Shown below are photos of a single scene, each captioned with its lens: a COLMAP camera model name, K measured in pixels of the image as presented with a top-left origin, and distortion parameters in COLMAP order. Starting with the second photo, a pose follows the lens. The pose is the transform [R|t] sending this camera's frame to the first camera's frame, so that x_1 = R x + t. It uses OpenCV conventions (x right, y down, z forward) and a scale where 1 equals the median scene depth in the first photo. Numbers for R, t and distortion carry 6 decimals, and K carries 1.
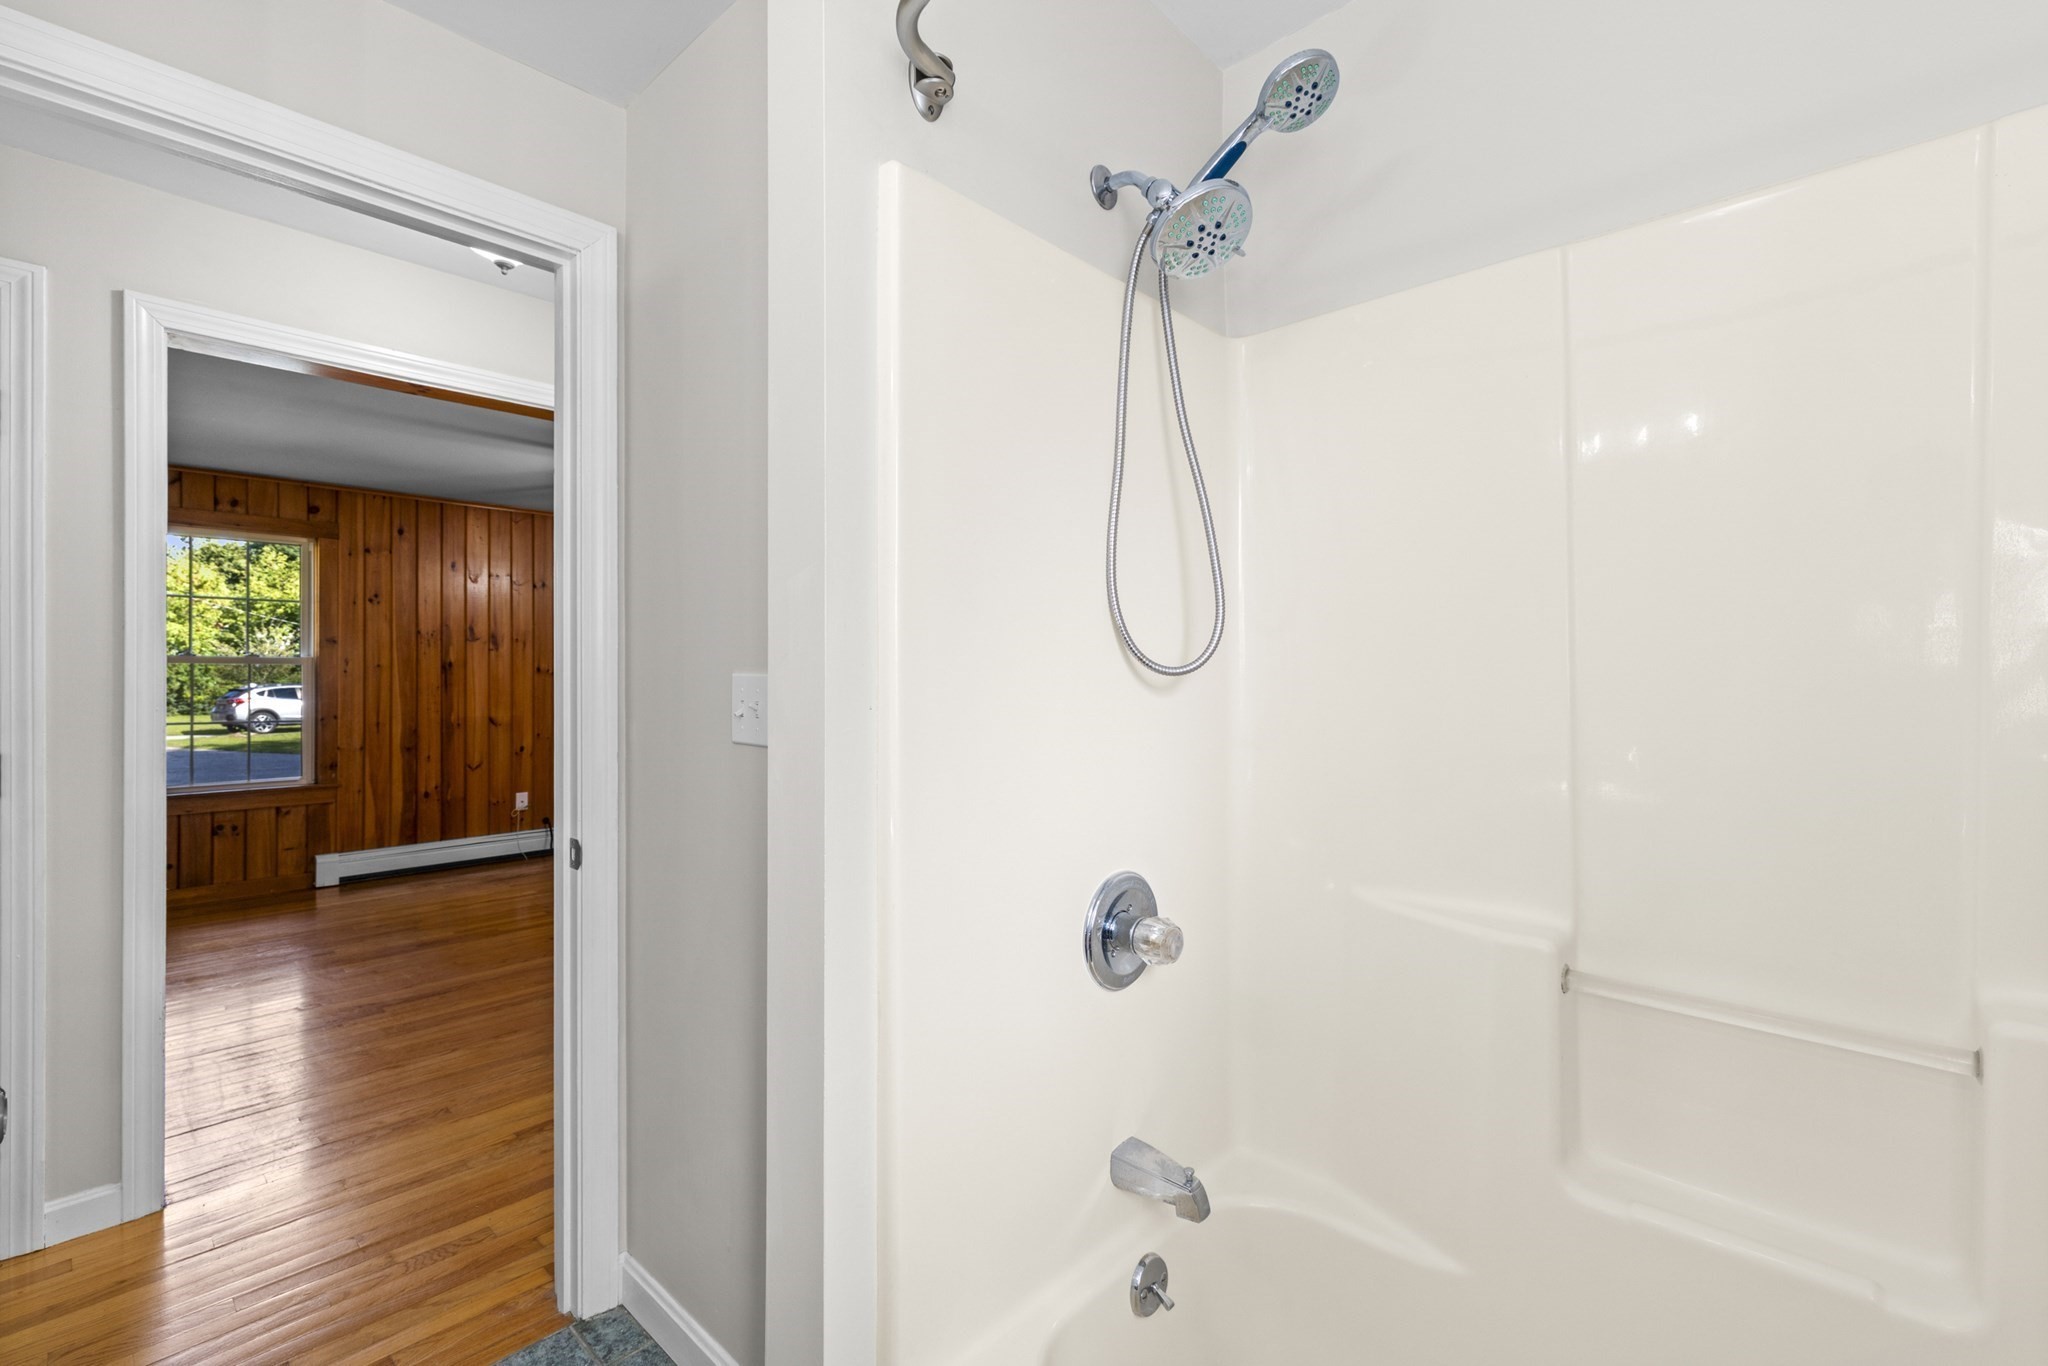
lens RADIAL K [[891.1, 0, 1031.4], [0, 891.1, 676.3], [0, 0, 1]] dist [0.002499, 0.000528]
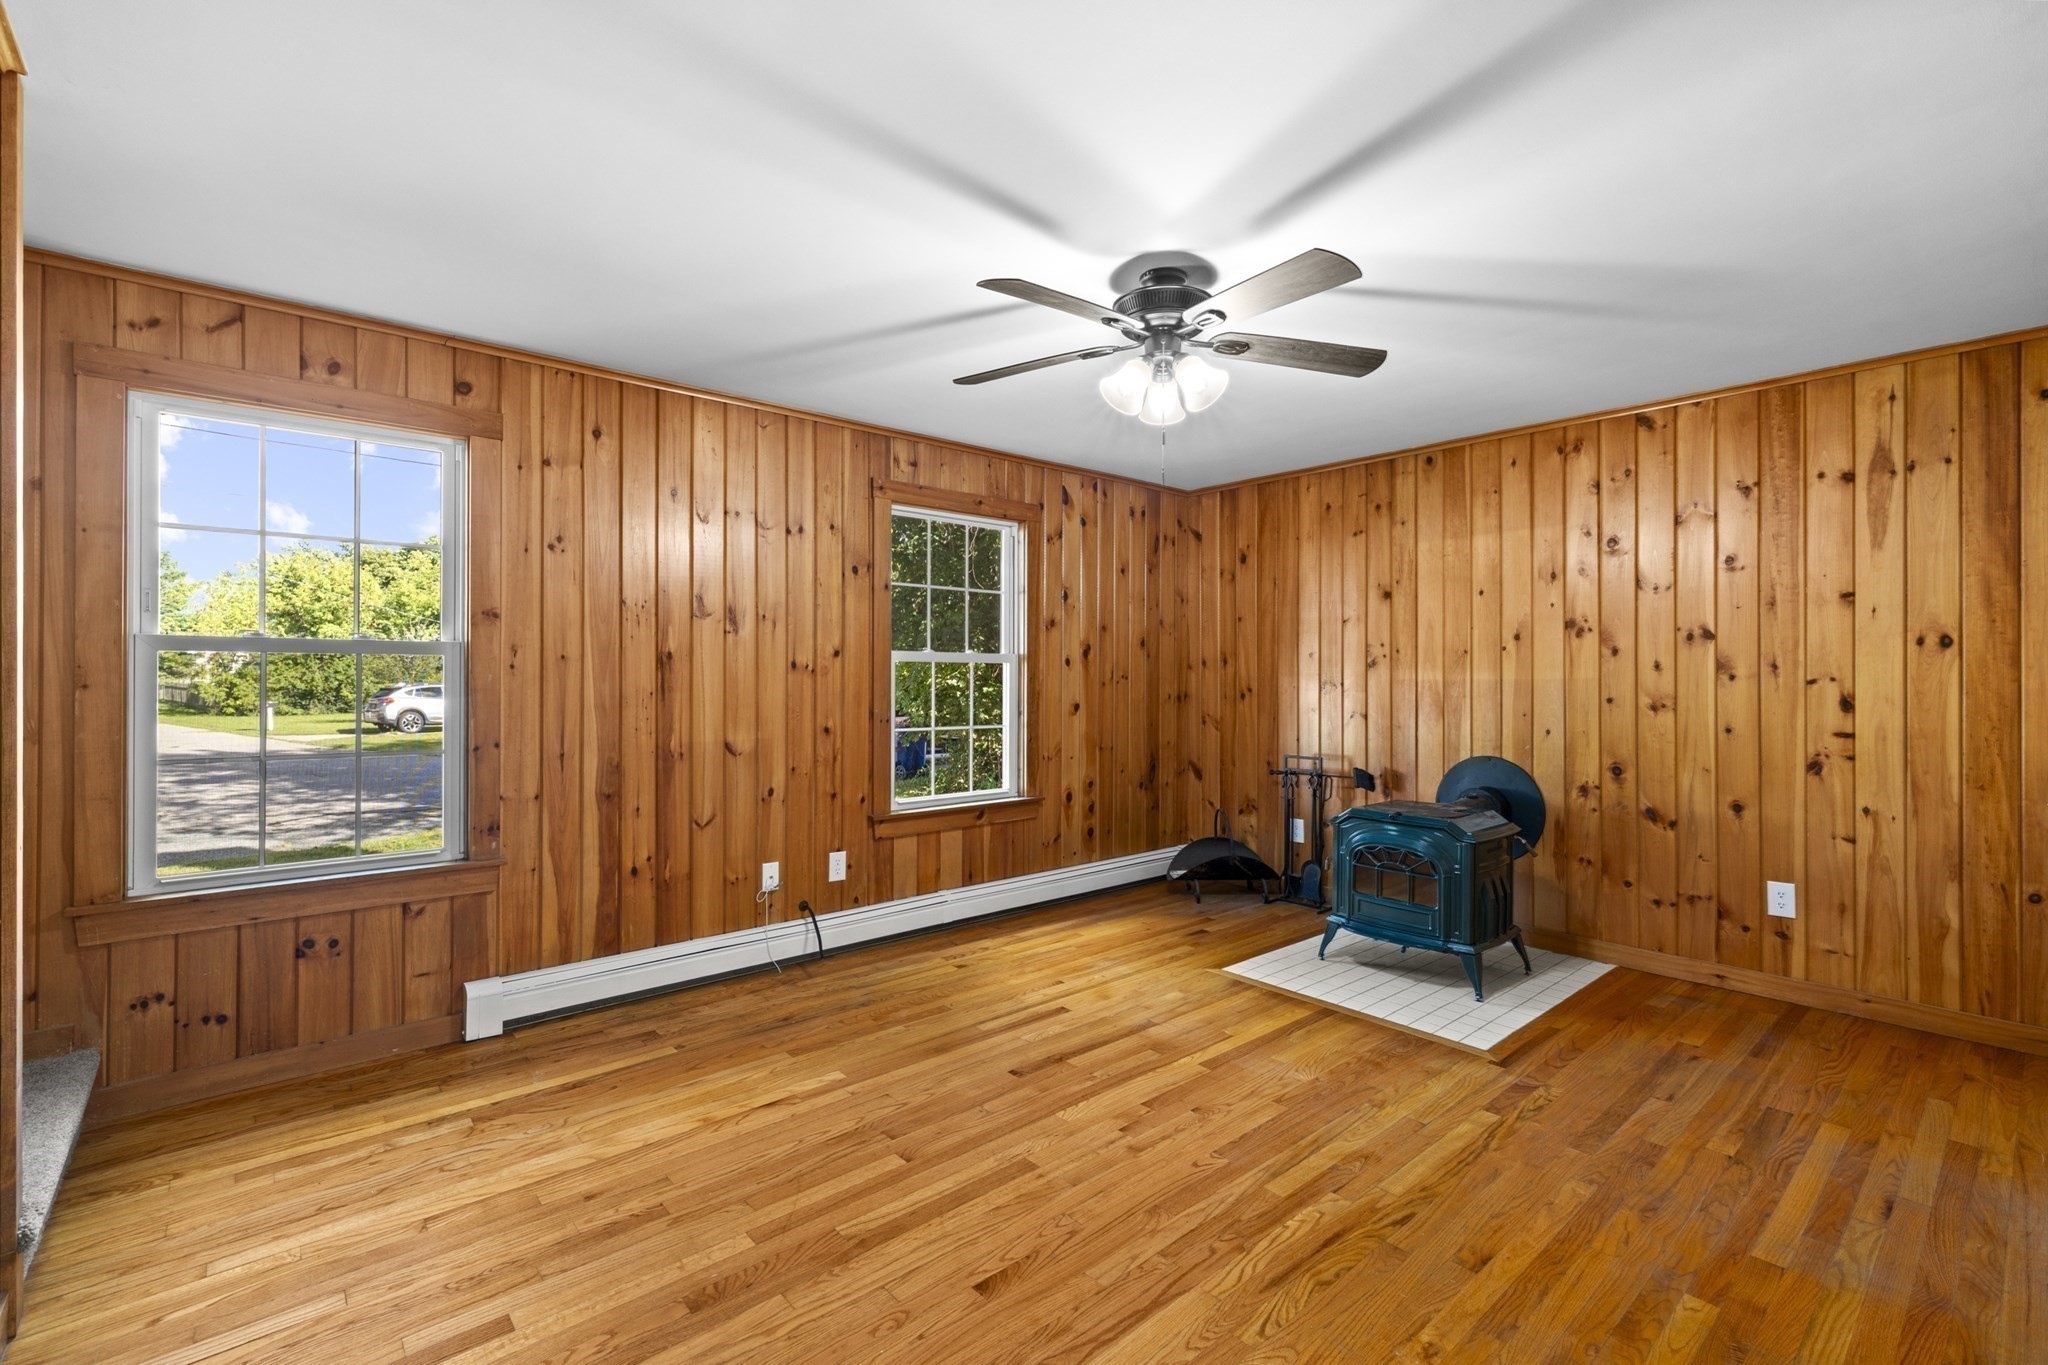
lens RADIAL K [[892.8, 0, 1030.0], [0, 892.8, 675.6], [0, 0, 1]] dist [-0.003463, 0.000566]
pose [[0.992650, -0.003436, -0.120973, -0.357940], [0.002718, 0.999978, -0.006107, 0.004734], [0.120991, 0.005733, 0.992637, 0.457028]]
